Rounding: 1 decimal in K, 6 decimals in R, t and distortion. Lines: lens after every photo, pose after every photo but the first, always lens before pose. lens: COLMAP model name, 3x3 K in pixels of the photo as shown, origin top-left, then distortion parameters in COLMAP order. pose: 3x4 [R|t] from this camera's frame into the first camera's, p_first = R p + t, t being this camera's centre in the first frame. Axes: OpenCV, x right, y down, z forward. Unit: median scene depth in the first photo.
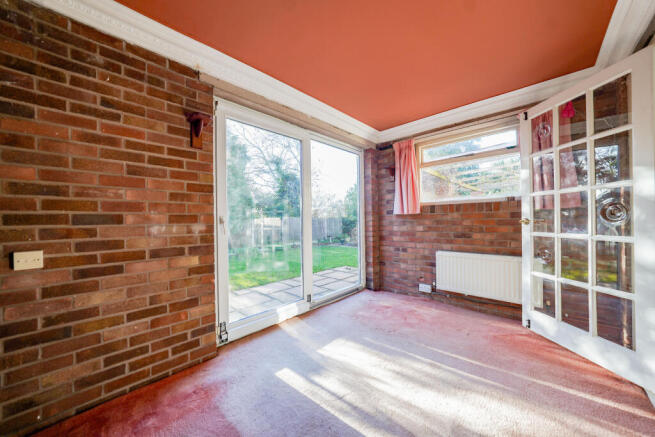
lens RADIAL K [[227.4, 0, 326.8], [0, 227.4, 220.7], [0, 0, 1]] dist [0.000468, 0.000031]
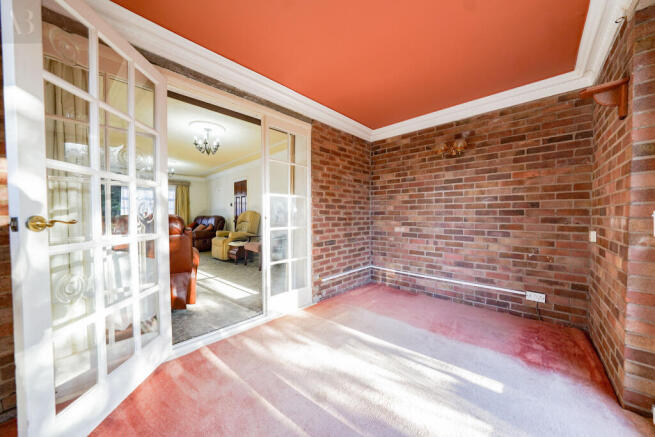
lens RADIAL K [[227.4, 0, 325.1], [0, 227.4, 219.5], [0, 0, 1]] dist [0.000468, 0.000031]
pose [[-0.999808, 0.019175, -0.004130, 0.484766], [0.019131, 0.999761, 0.010548, -0.001785], [0.004331, 0.010467, -0.999936, 1.943788]]
